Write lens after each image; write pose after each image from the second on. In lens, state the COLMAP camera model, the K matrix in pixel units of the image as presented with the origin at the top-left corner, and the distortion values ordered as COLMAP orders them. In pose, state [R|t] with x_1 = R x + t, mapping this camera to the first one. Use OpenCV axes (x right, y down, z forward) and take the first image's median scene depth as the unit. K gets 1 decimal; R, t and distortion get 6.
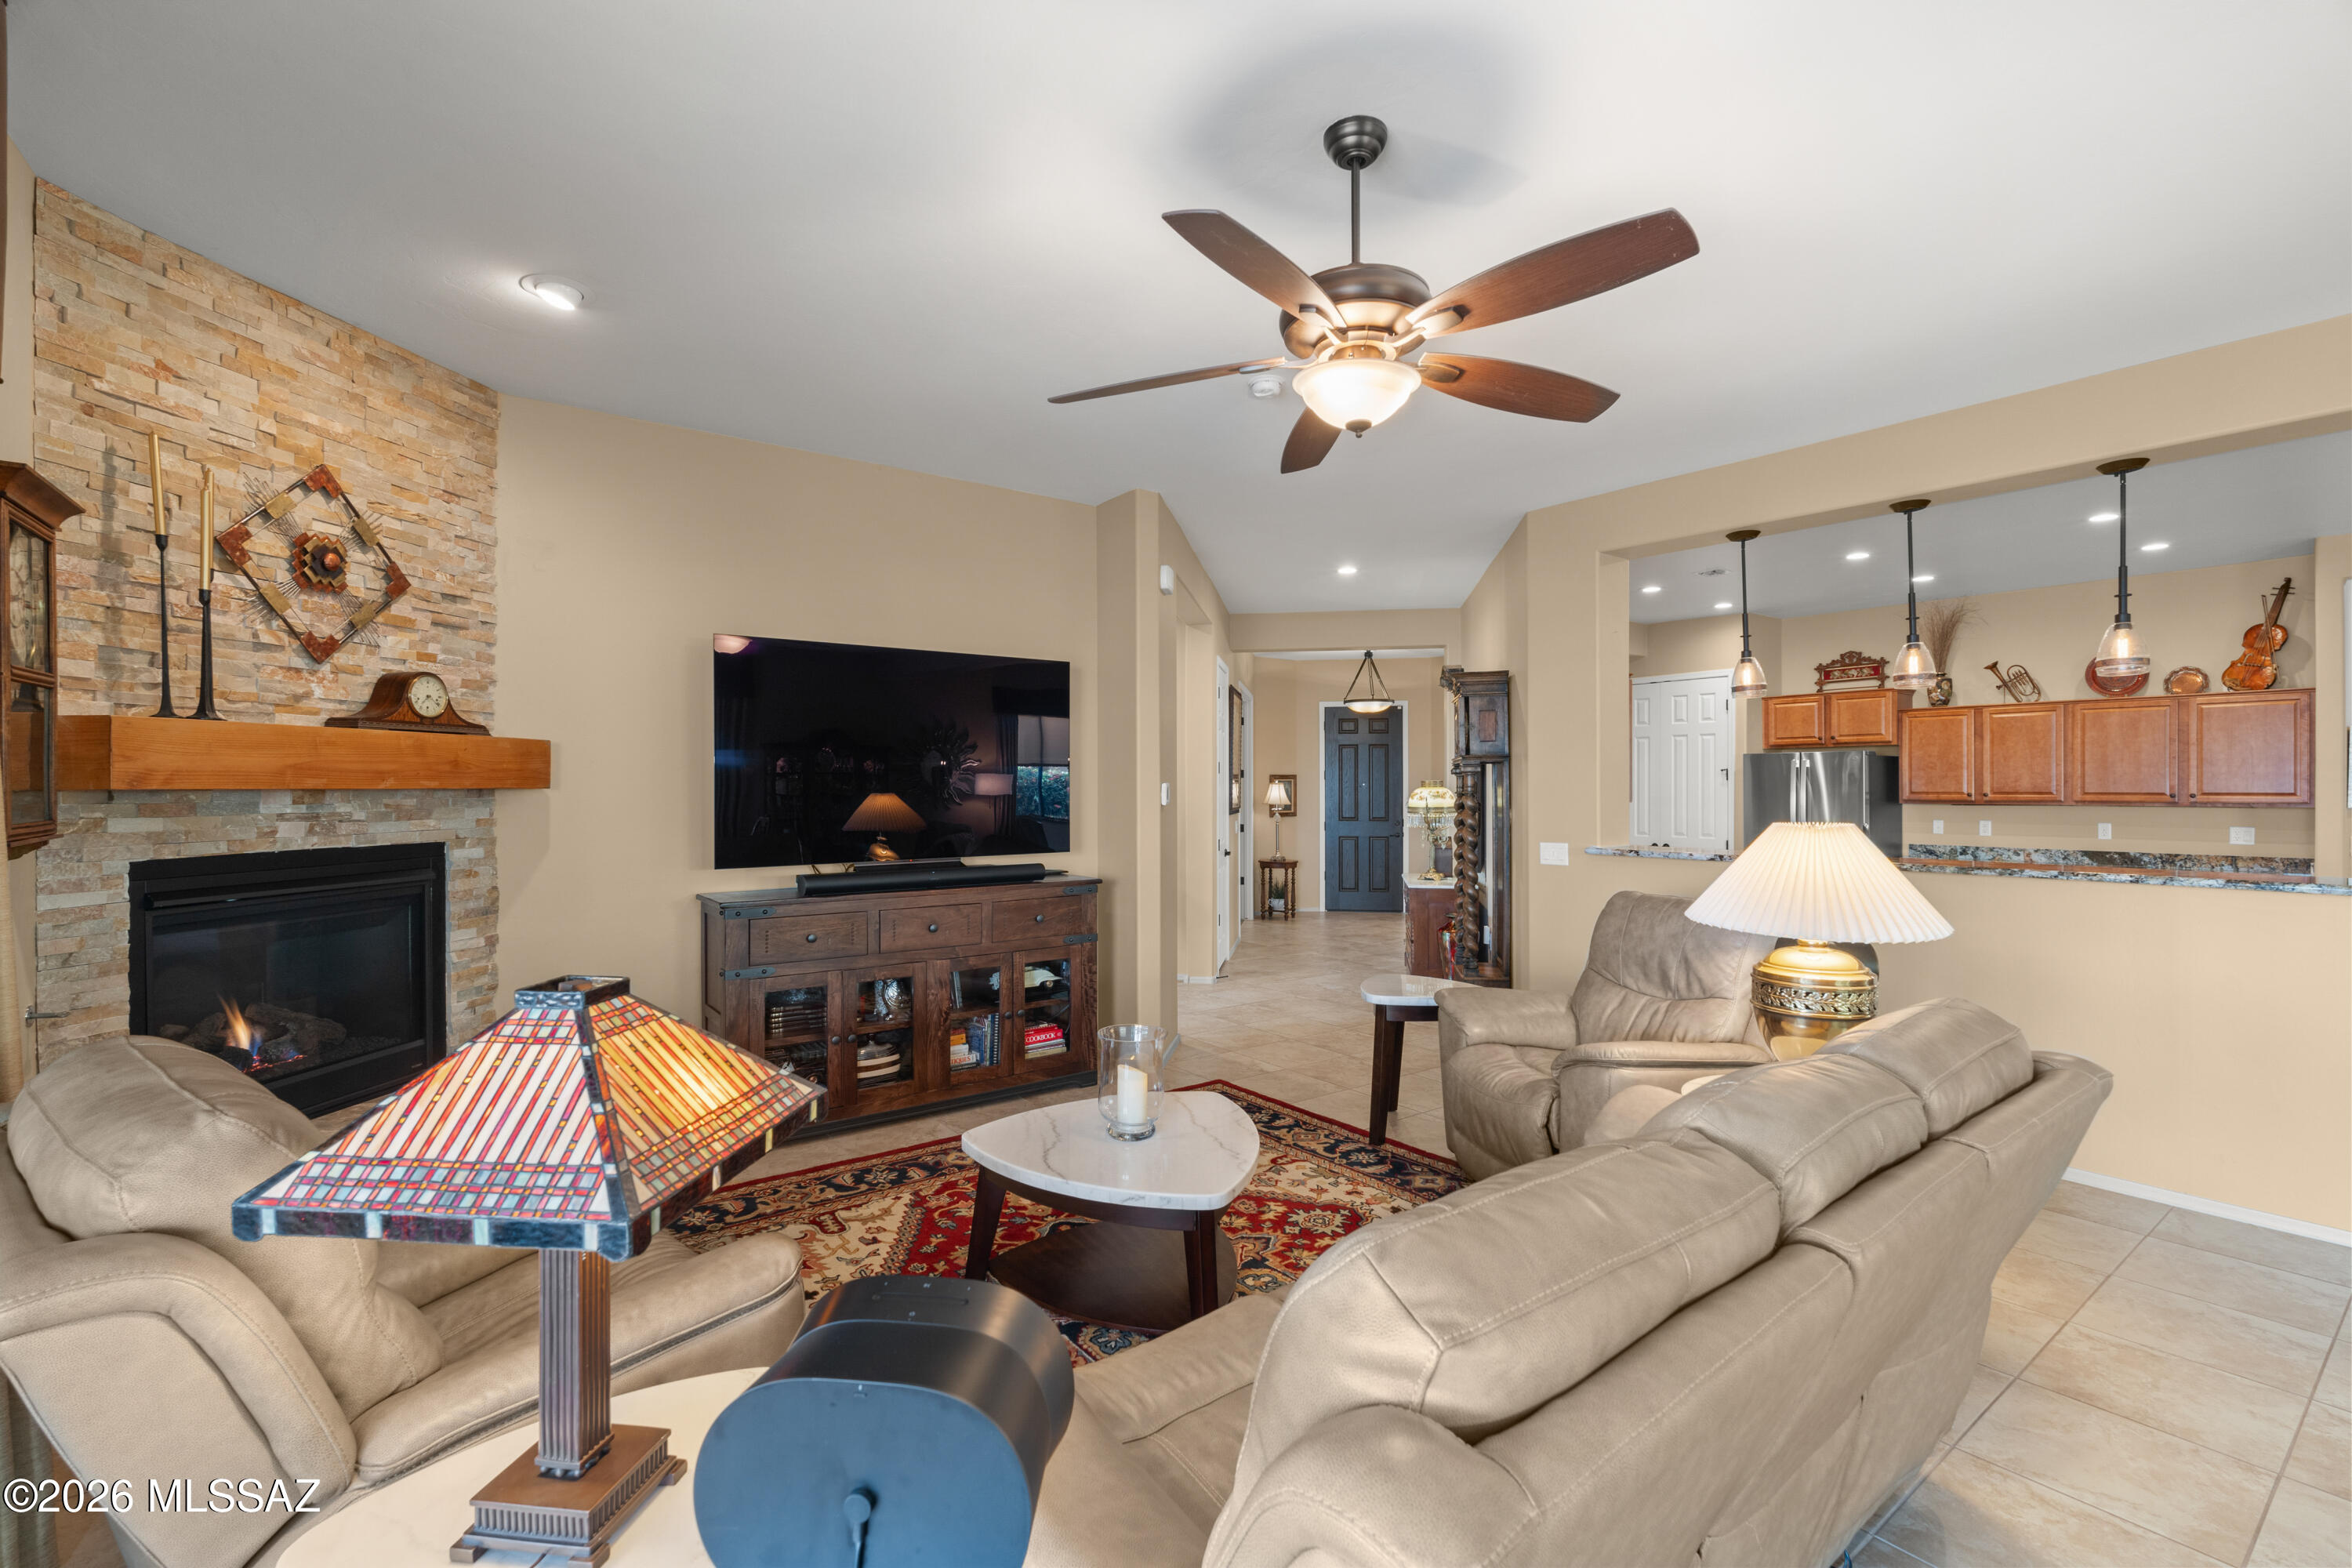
lens RADIAL K [[1024.1, 0, 1167.8], [0, 1024.1, 787.2], [0, 0, 1]] dist [-0.007067, 0.000166]
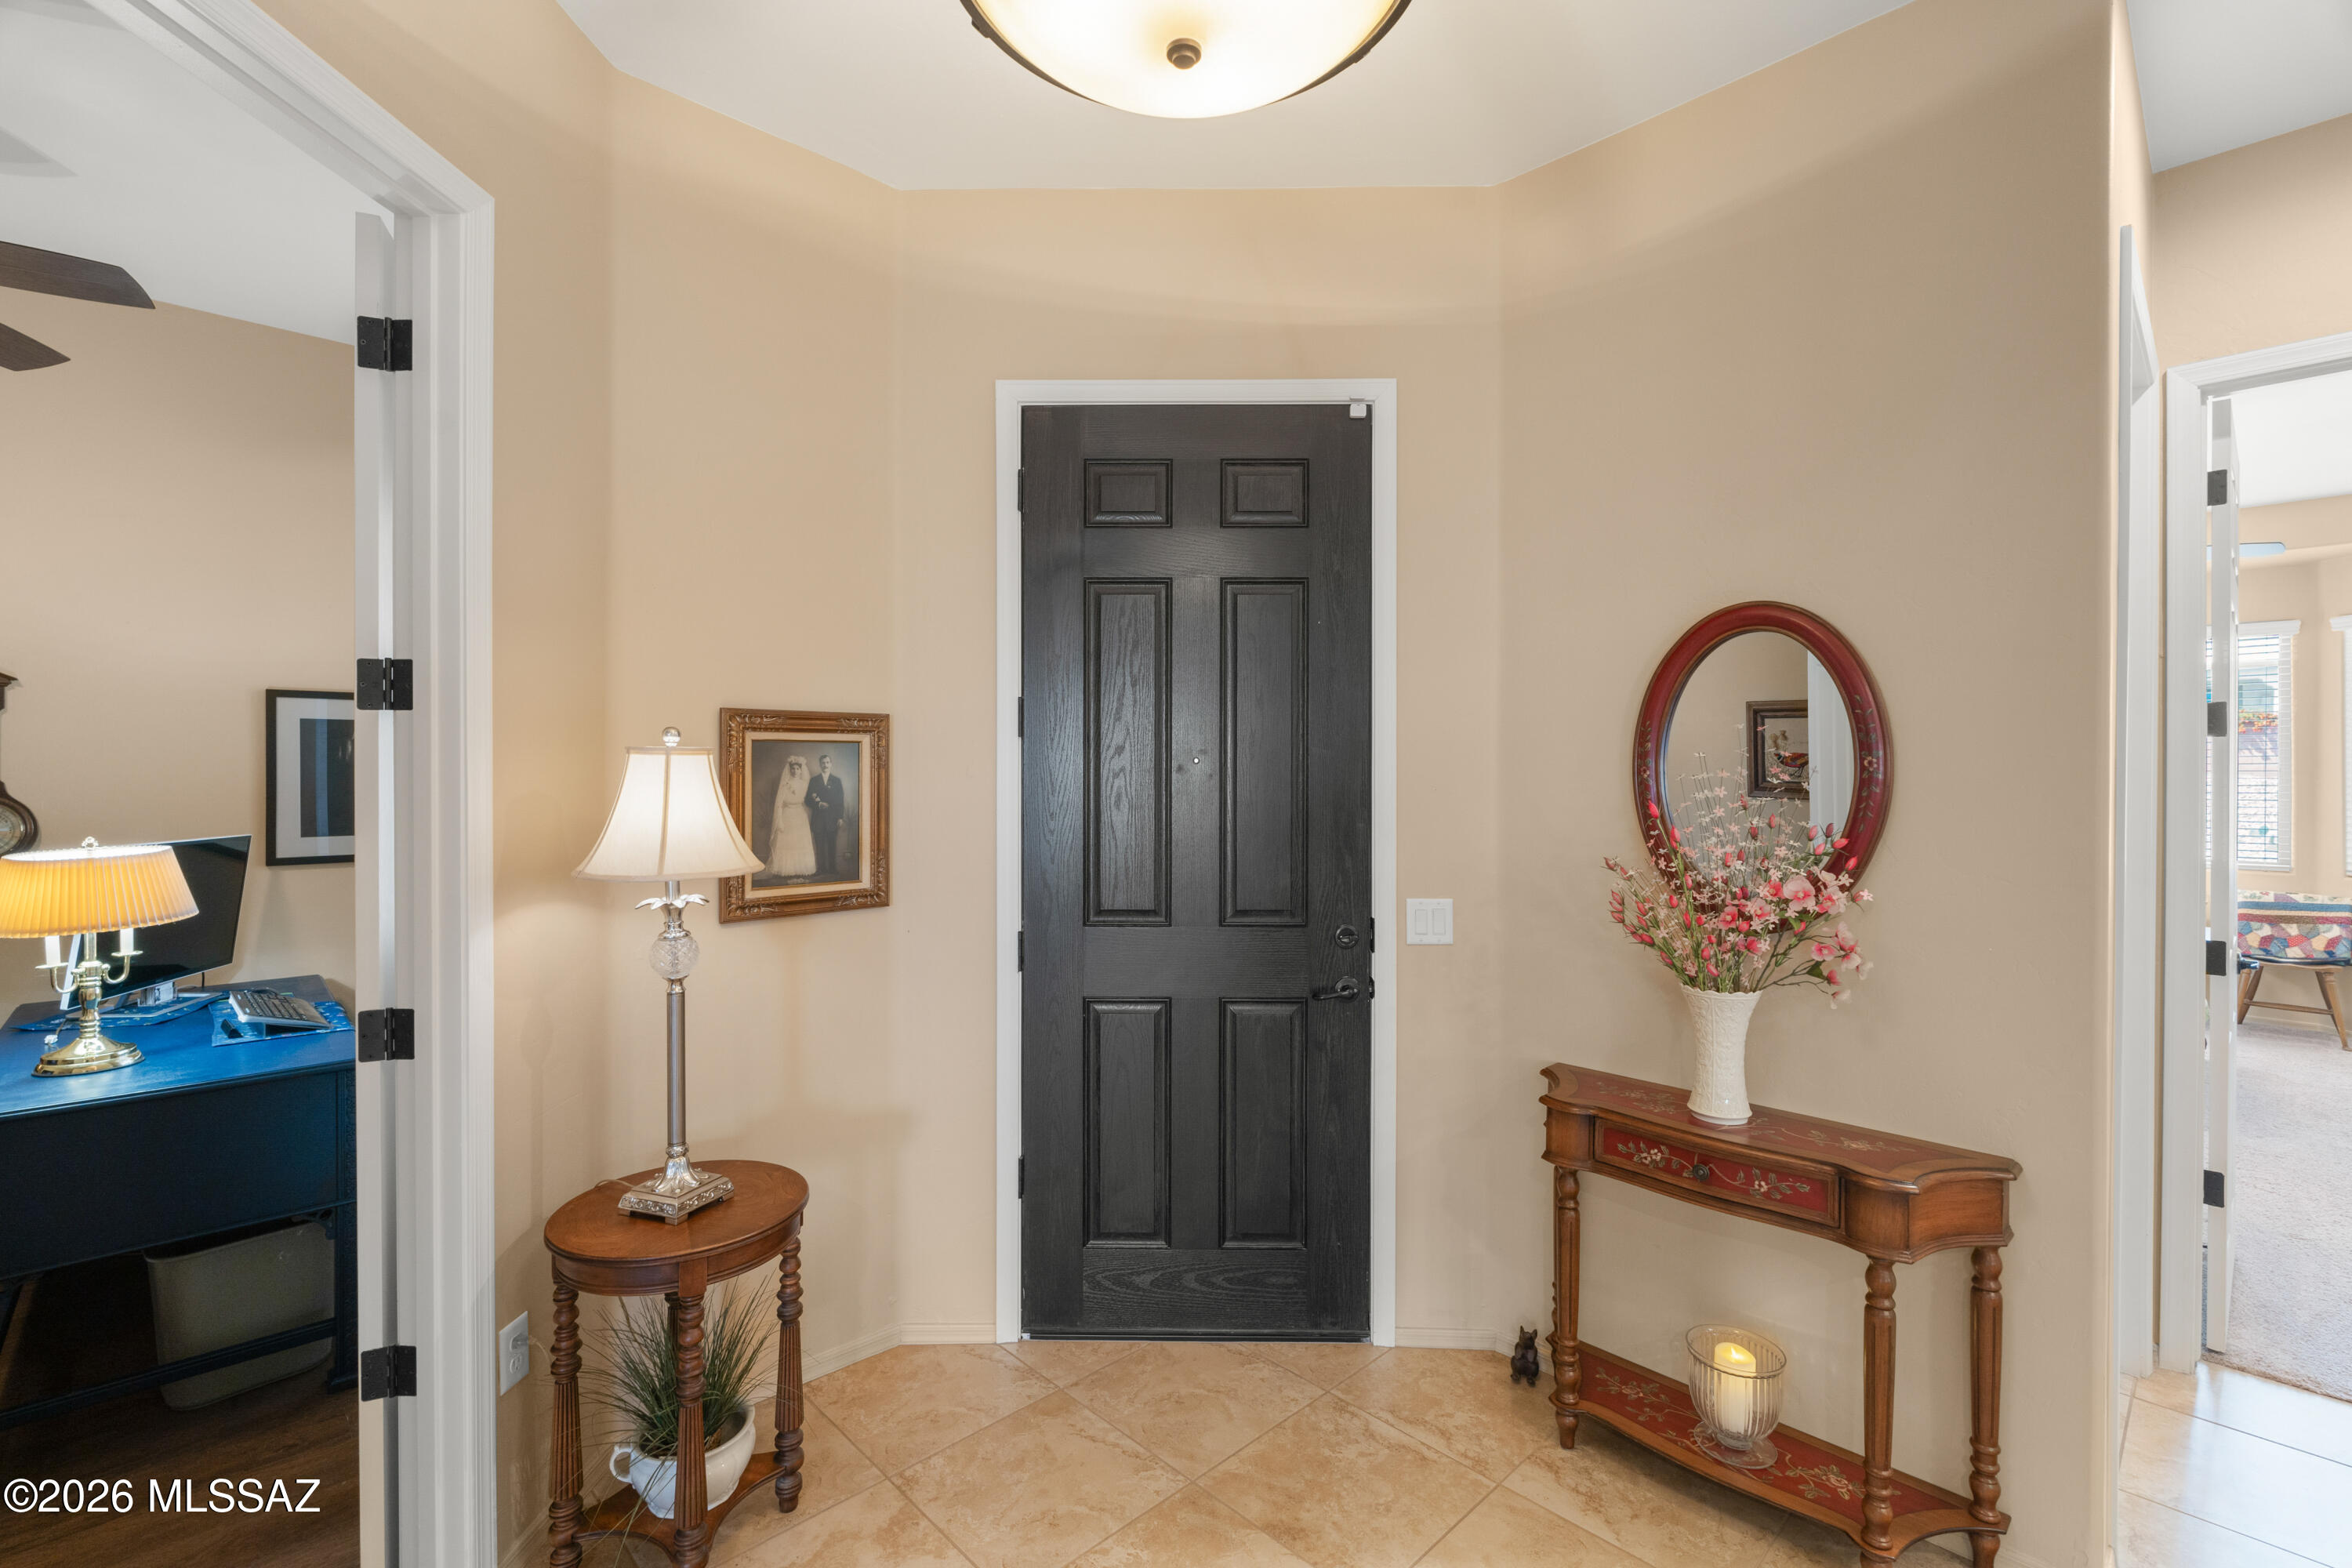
lens RADIAL K [[1024.1, 0, 1134.4], [0, 1024.1, 774.7], [0, 0, 1]] dist [-0.007067, 0.000166]
pose [[0.990872, 0.004125, 0.134742, 0.475950], [-0.004522, 0.999986, 0.002638, -0.000218], [-0.134729, -0.003223, 0.990877, 2.511362]]
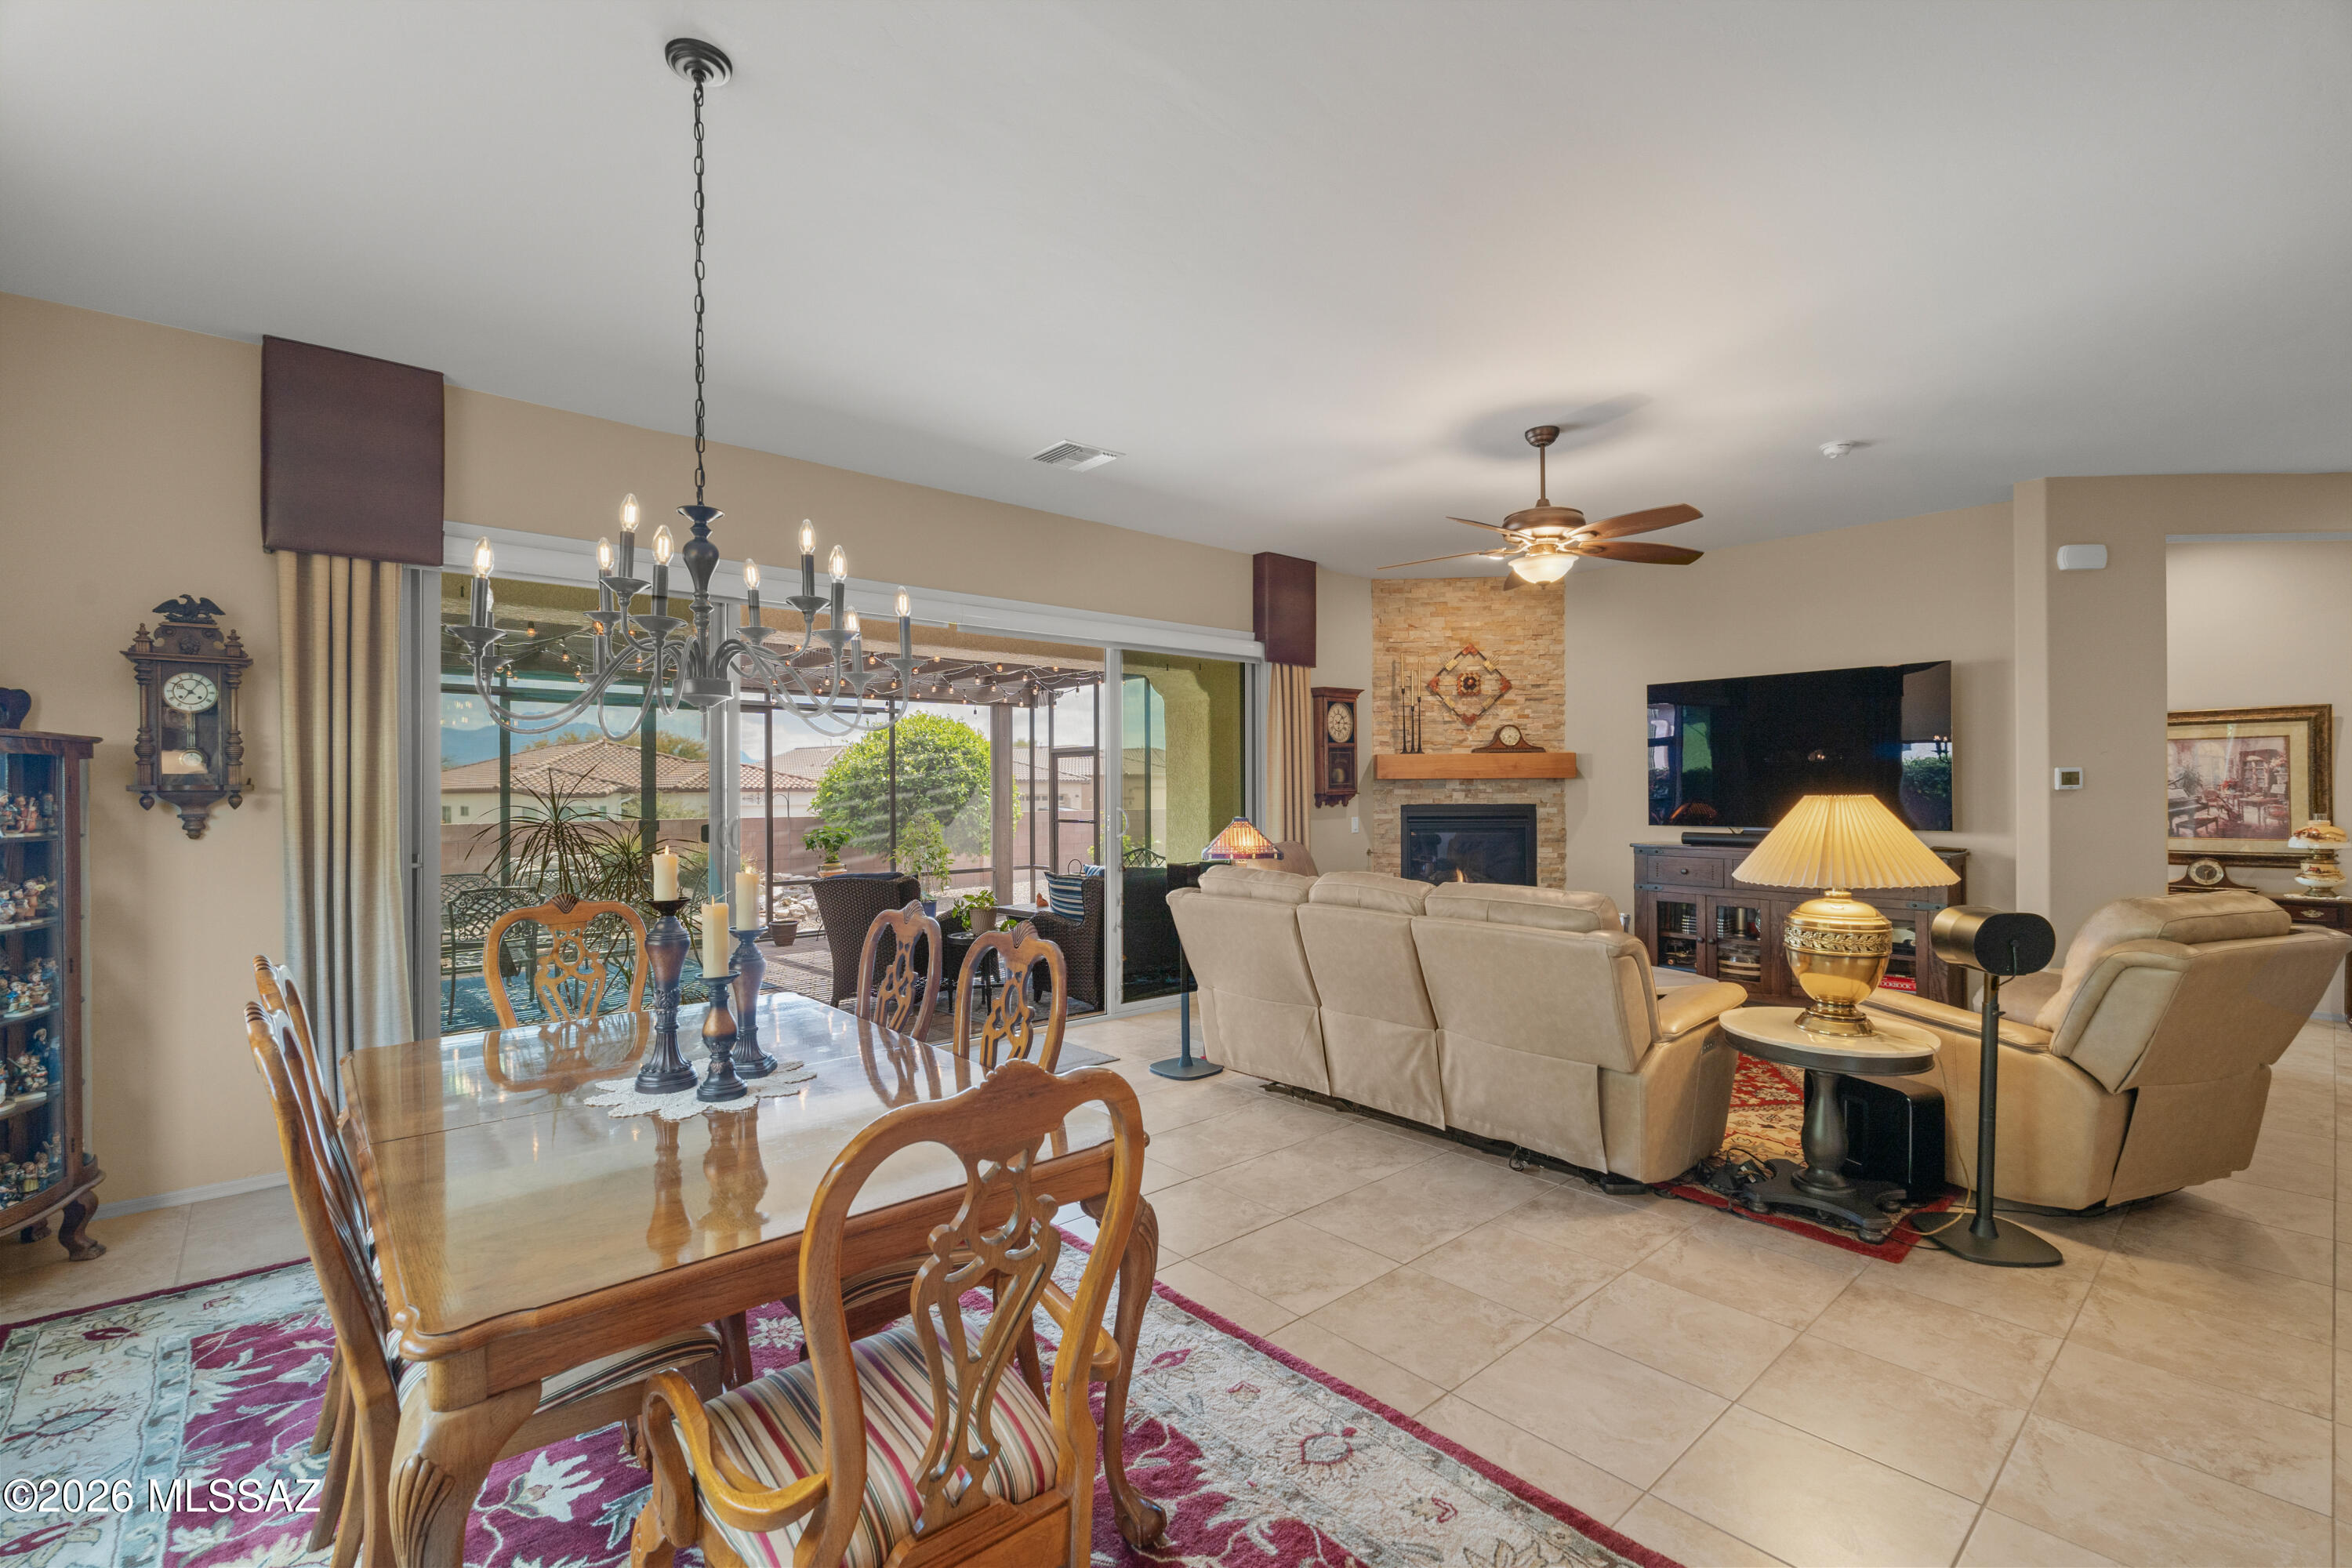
lens RADIAL K [[1024.1, 0, 1180.2], [0, 1024.1, 789.9], [0, 0, 1]] dist [-0.007067, 0.000166]
pose [[0.092781, 0.003019, -0.995682, 1.271774], [0.004653, 0.999983, 0.003466, 0.013904], [0.995676, -0.004954, 0.092766, 0.087439]]
